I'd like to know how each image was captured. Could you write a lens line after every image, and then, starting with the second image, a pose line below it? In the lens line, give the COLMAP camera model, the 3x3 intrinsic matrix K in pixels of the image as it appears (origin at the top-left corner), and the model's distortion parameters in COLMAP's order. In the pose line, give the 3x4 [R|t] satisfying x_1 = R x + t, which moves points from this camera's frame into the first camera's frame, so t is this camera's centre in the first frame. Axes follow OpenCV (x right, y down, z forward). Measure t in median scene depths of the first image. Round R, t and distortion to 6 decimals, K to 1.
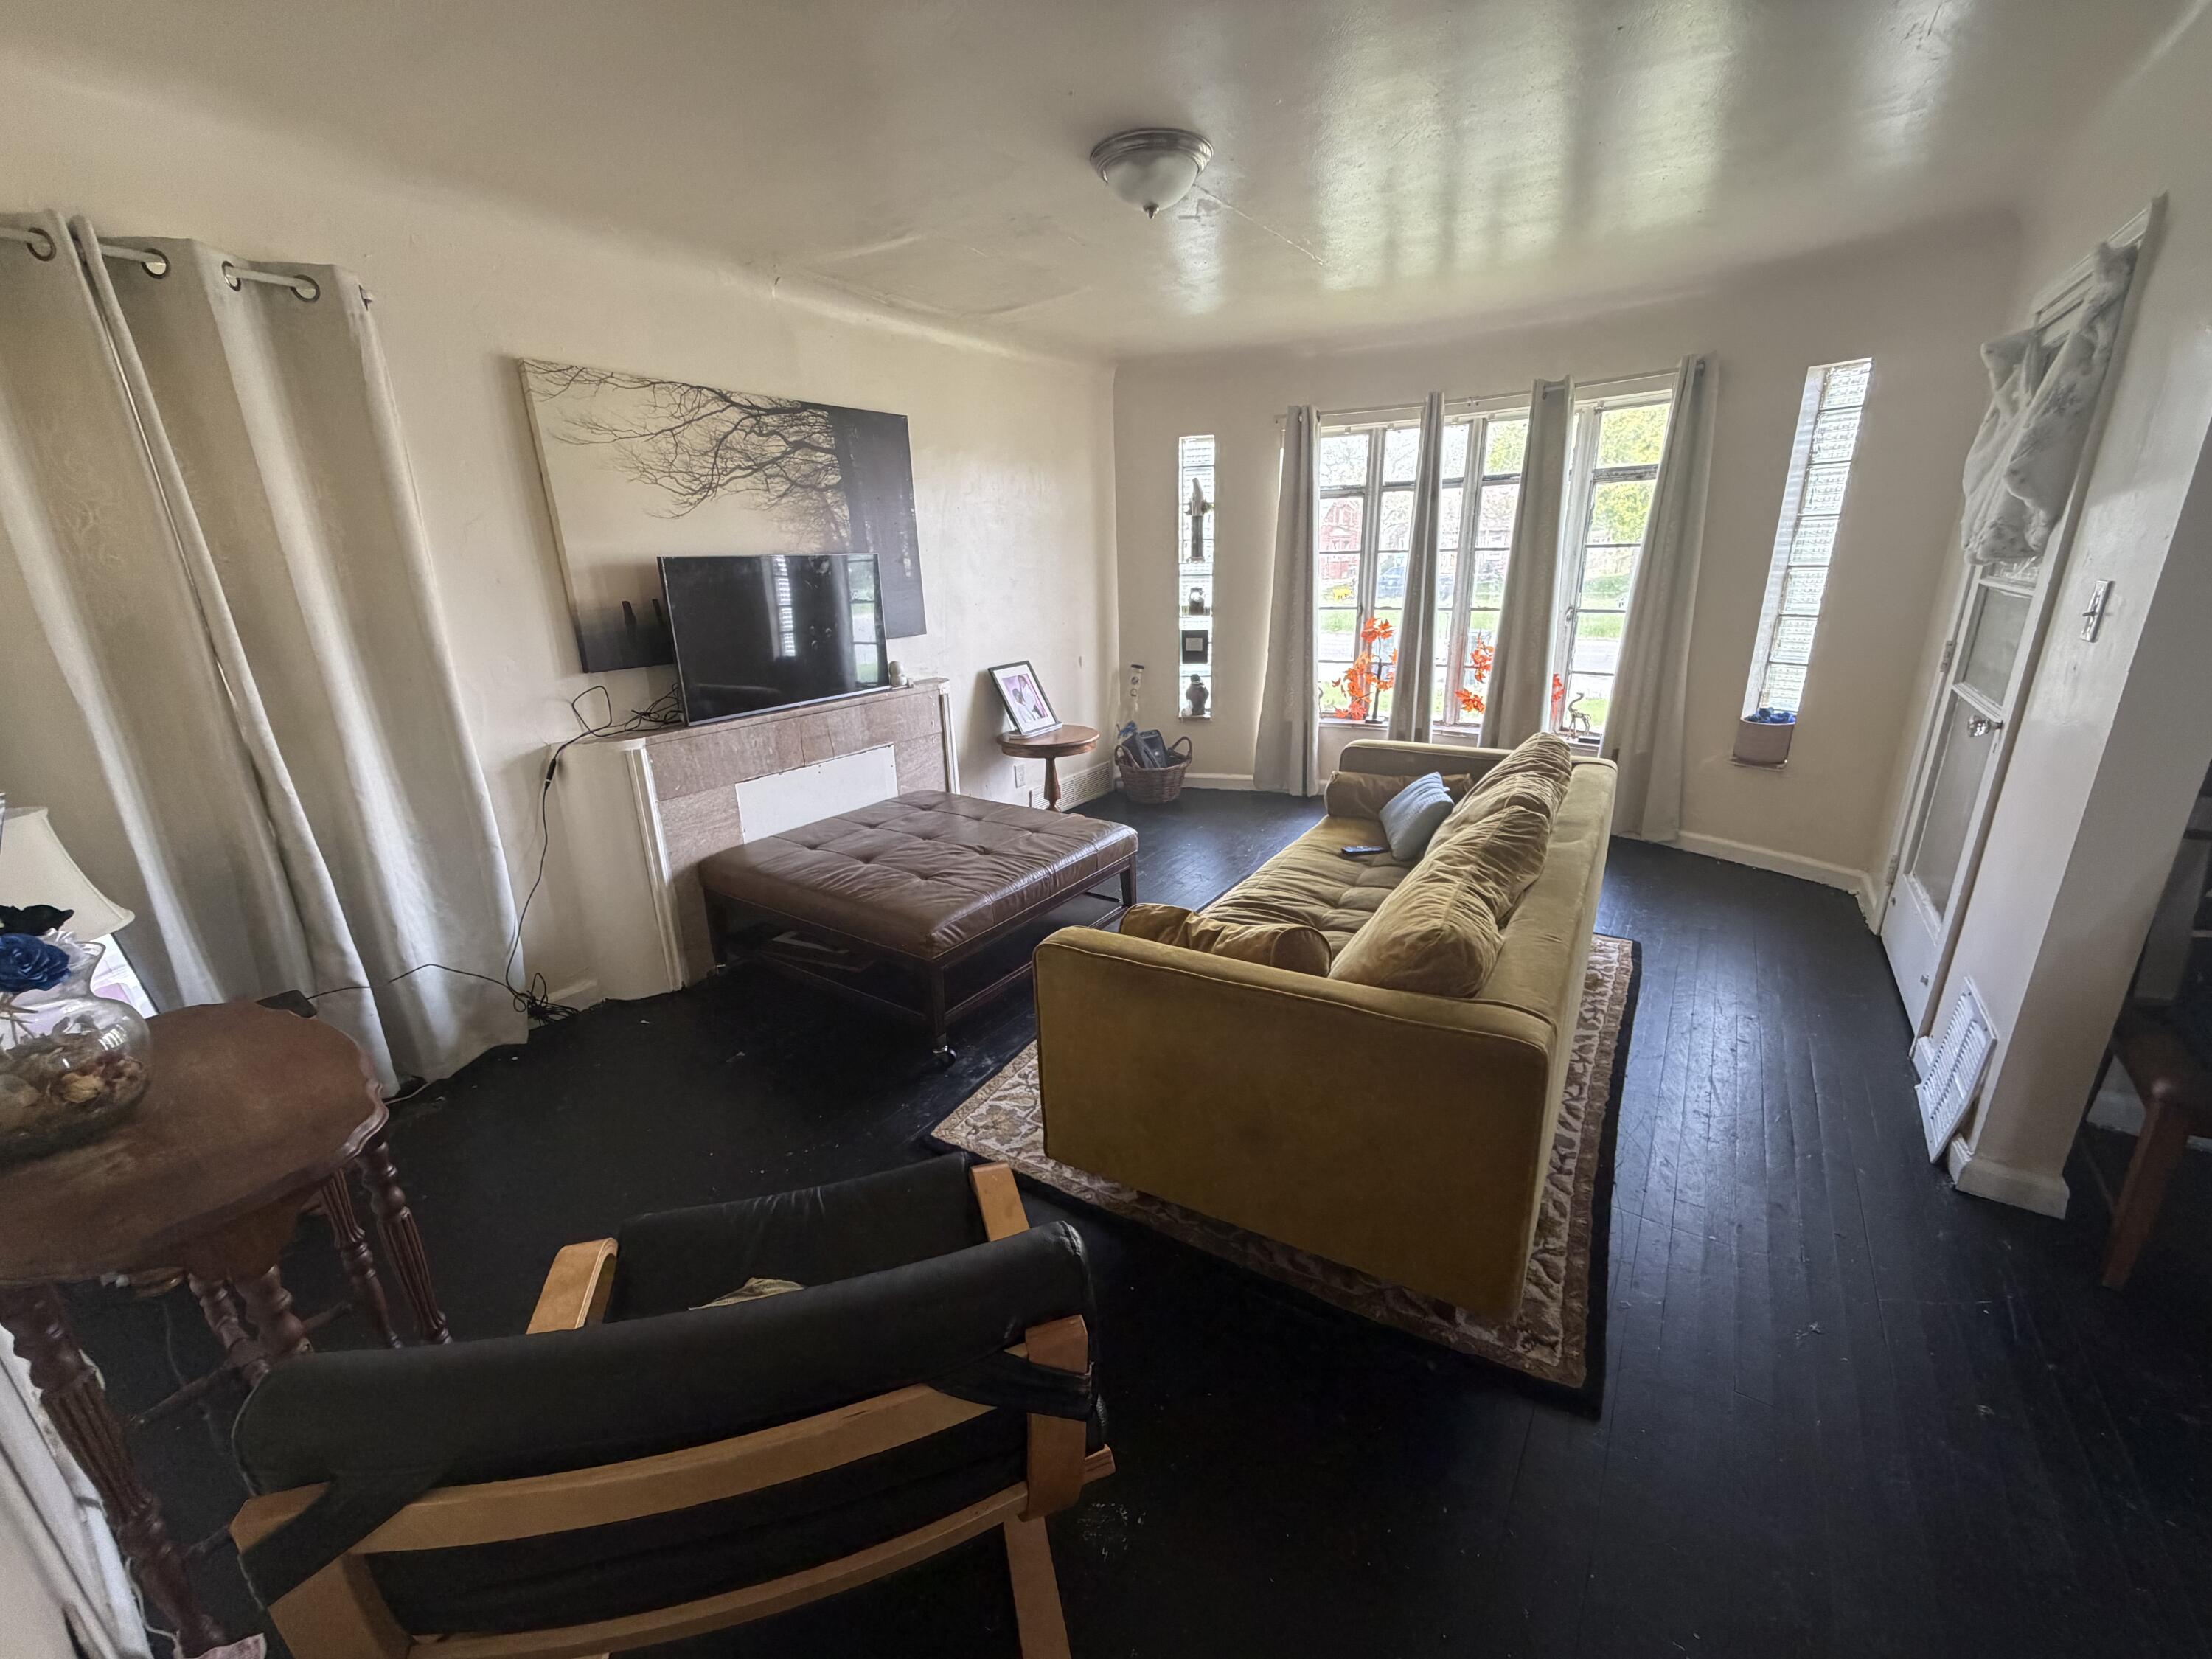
lens RADIAL K [[881.1, 0, 1100.5], [0, 881.1, 829.0], [0, 0, 1]] dist [0.003841, 0.000194]
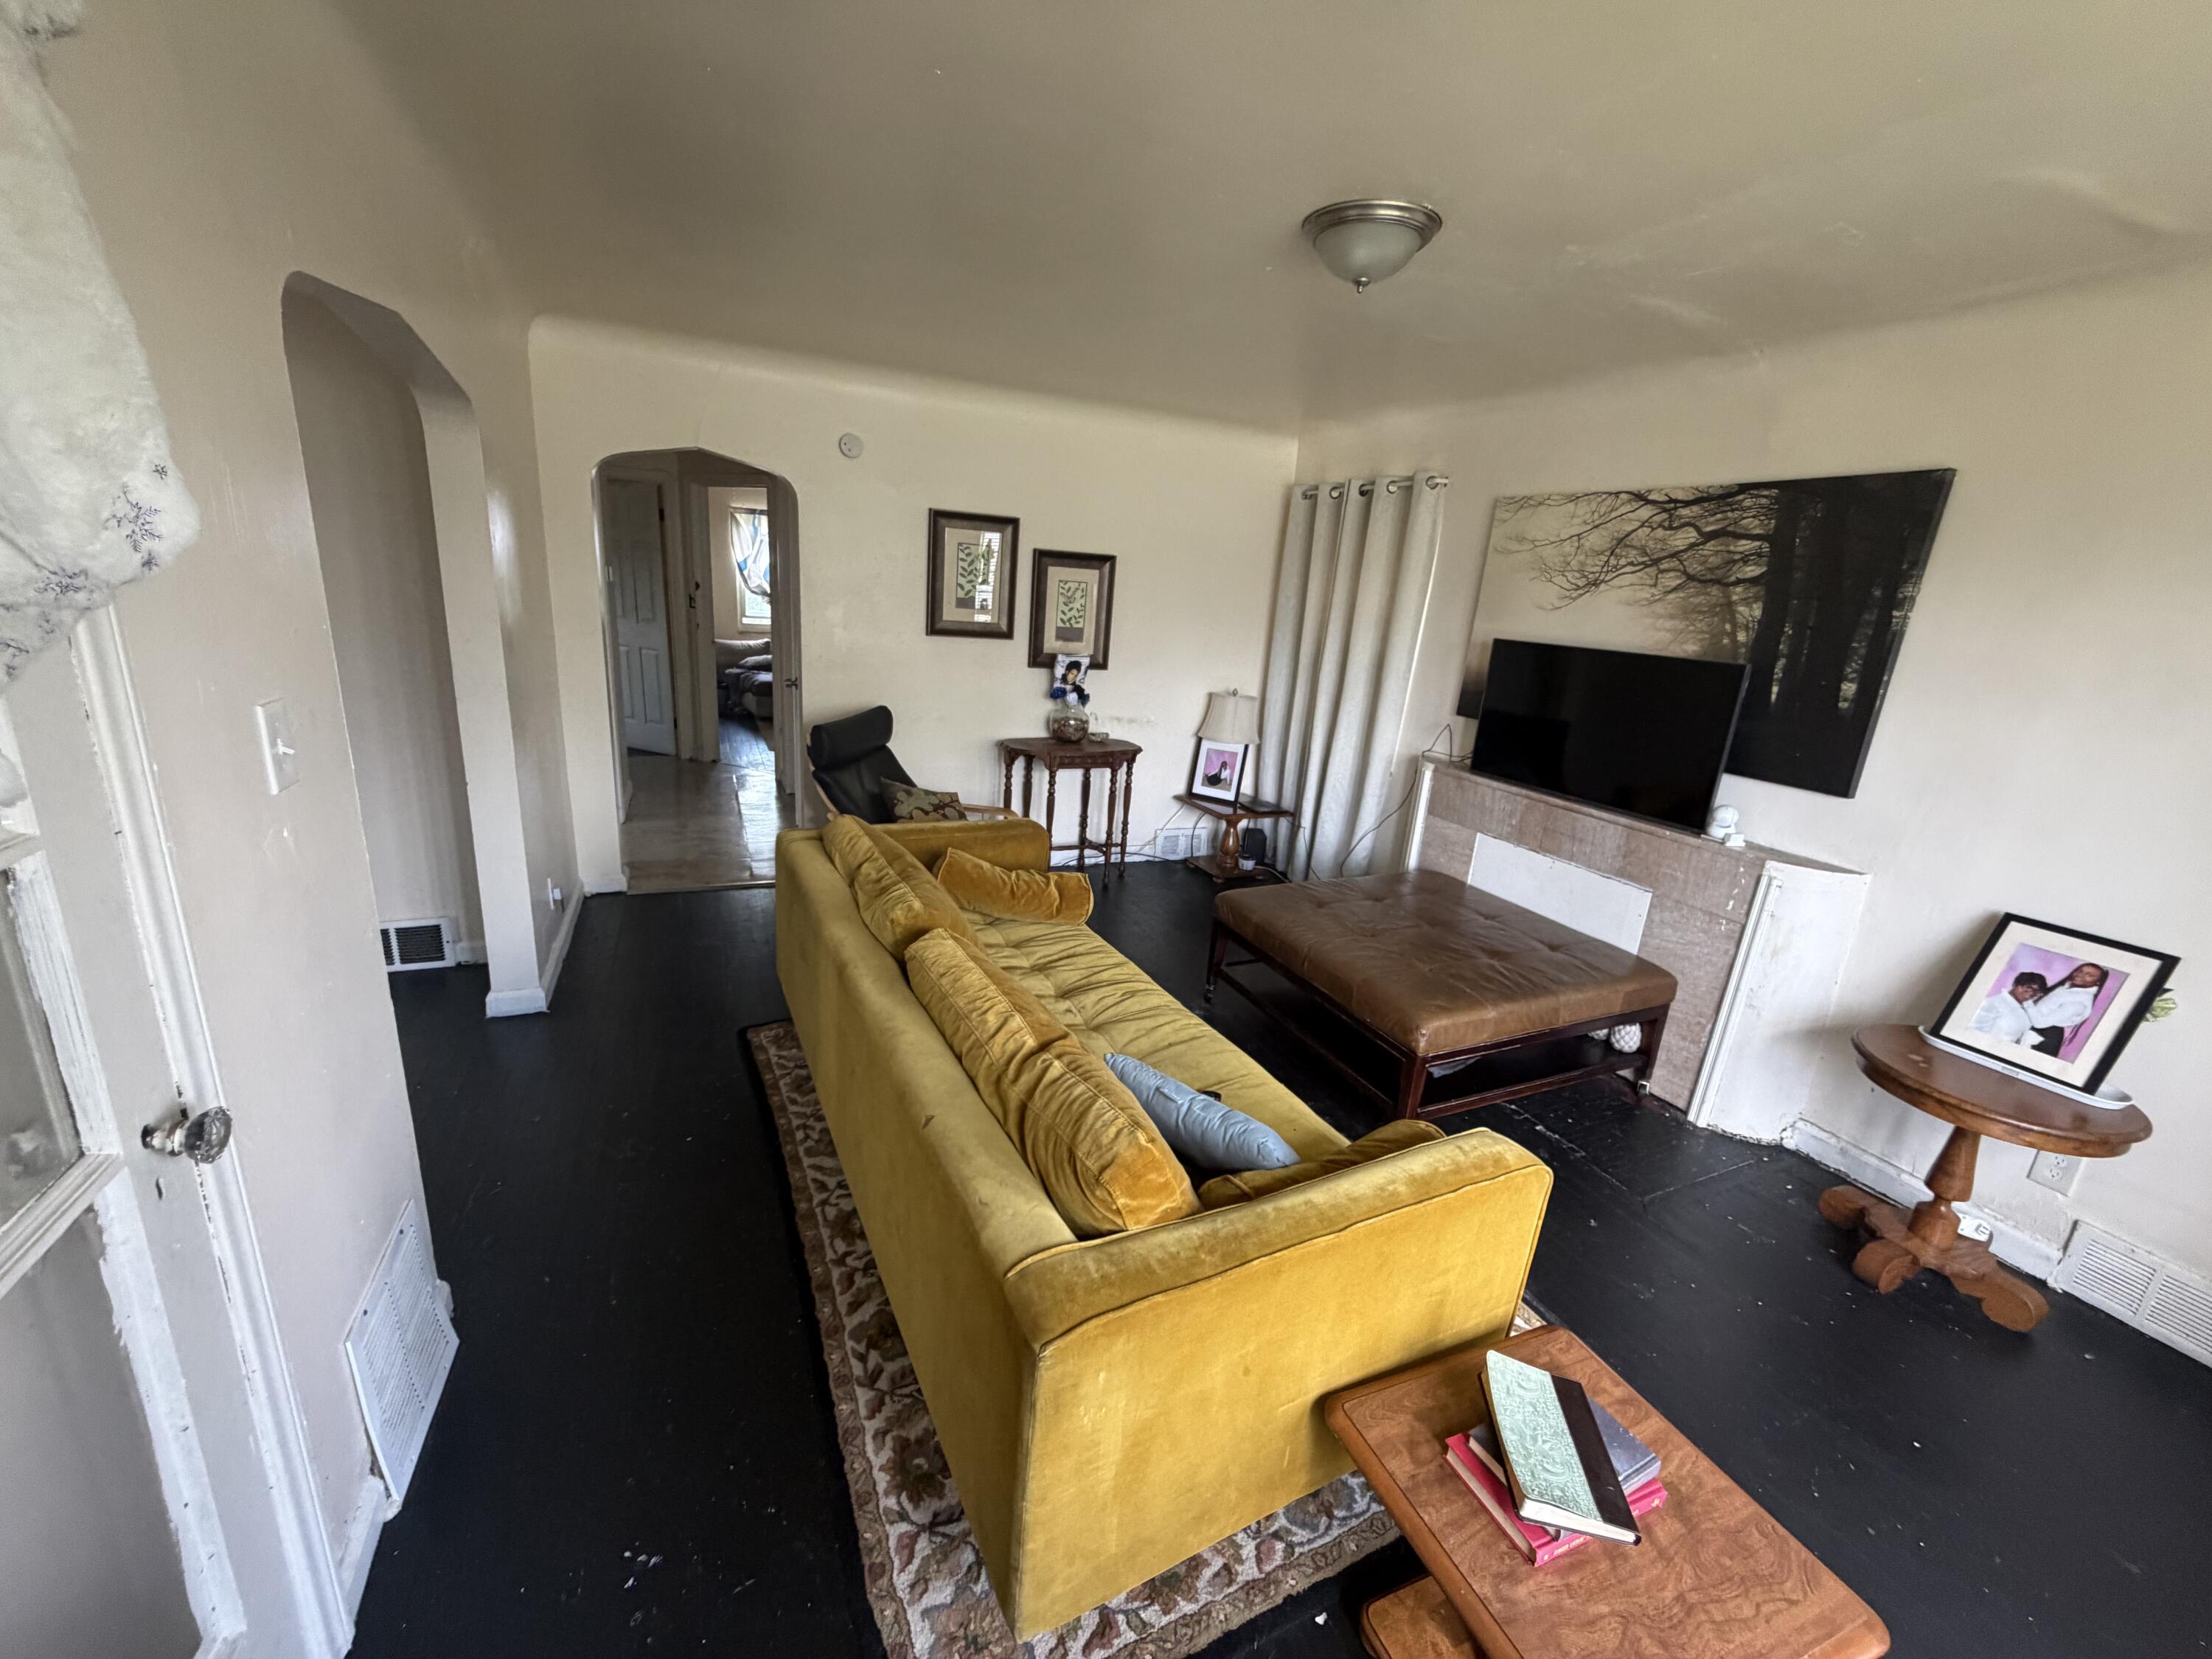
lens RADIAL K [[881.1, 0, 1102.4], [0, 881.1, 839.2], [0, 0, 1]] dist [0.003841, 0.000194]
pose [[-0.521293, 0.222664, -0.823817, 0.802232], [-0.313664, 0.847793, 0.427624, -0.384918], [0.793642, 0.481319, -0.372107, 1.047358]]
